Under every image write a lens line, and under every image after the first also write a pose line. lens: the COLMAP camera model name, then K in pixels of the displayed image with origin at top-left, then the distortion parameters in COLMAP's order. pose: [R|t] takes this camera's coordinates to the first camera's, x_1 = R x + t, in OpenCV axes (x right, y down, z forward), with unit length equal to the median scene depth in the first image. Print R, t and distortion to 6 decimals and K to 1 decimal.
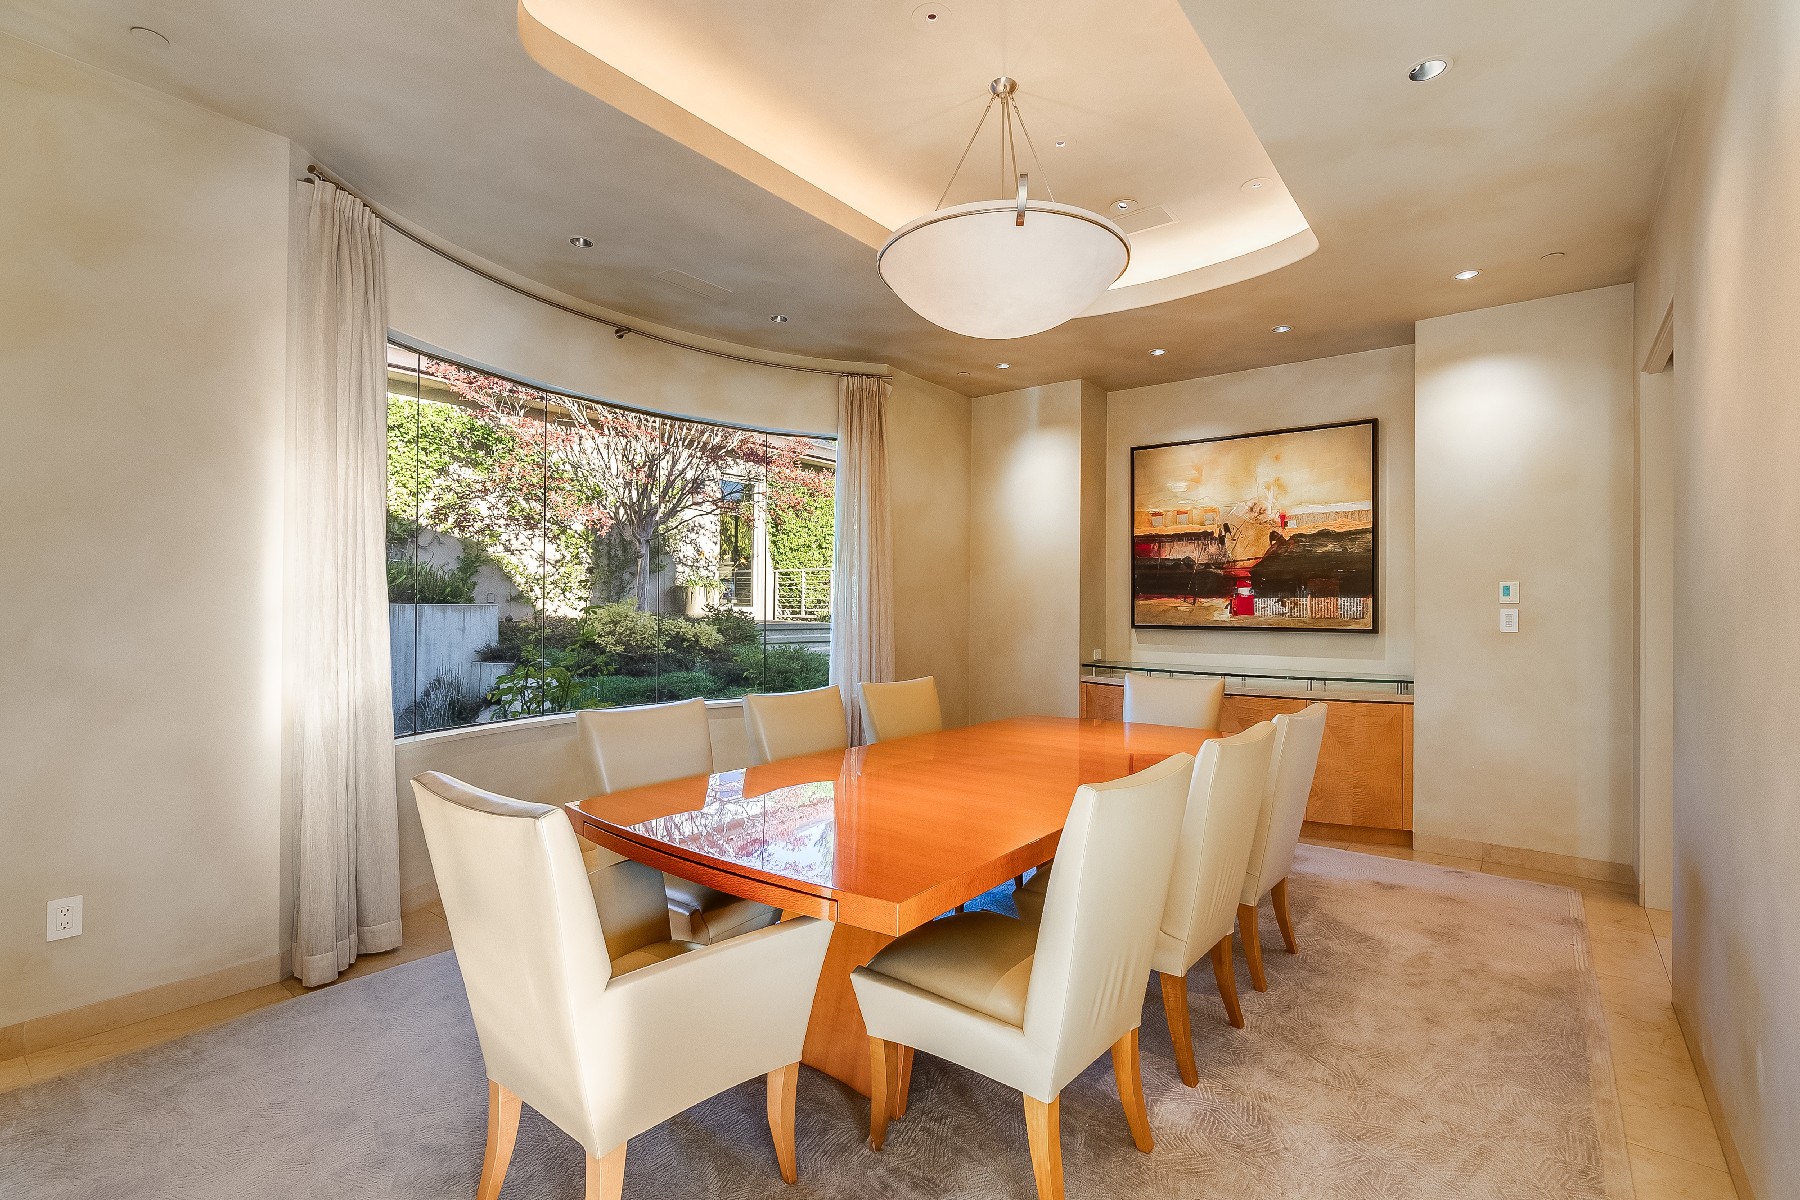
lens RADIAL K [[814.1, 0, 900.0], [0, 814.1, 600.0], [0, 0, 1]] dist [-0.000352, -0.000304]
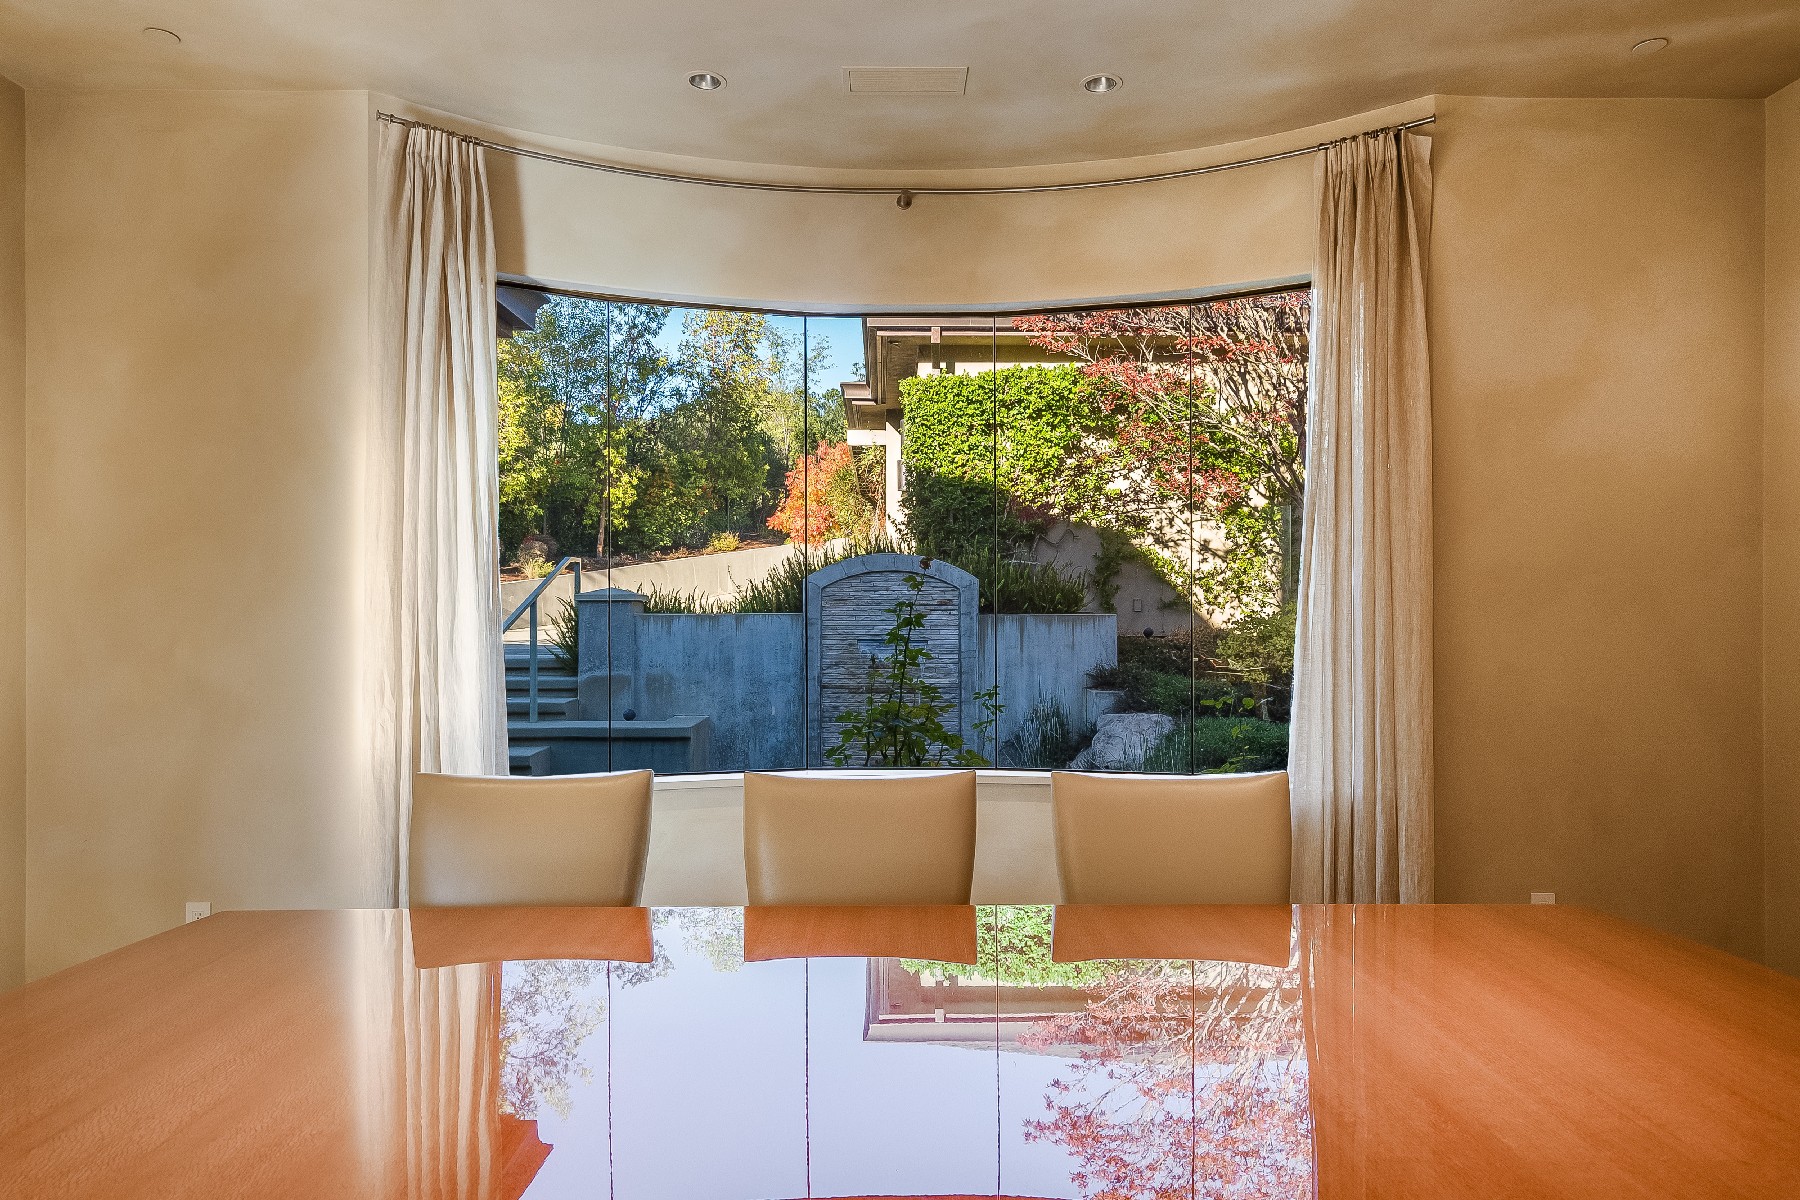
lens RADIAL K [[1066.8, 0, 899.9], [0, 1066.8, 623.9], [0, 0, 1]] dist [0.003458, 0.000015]
pose [[0.636513, -0.002244, -0.771262, 0.135785], [0.016213, 0.999814, 0.010472, 0.001219], [0.771095, -0.019171, 0.636431, 0.192128]]
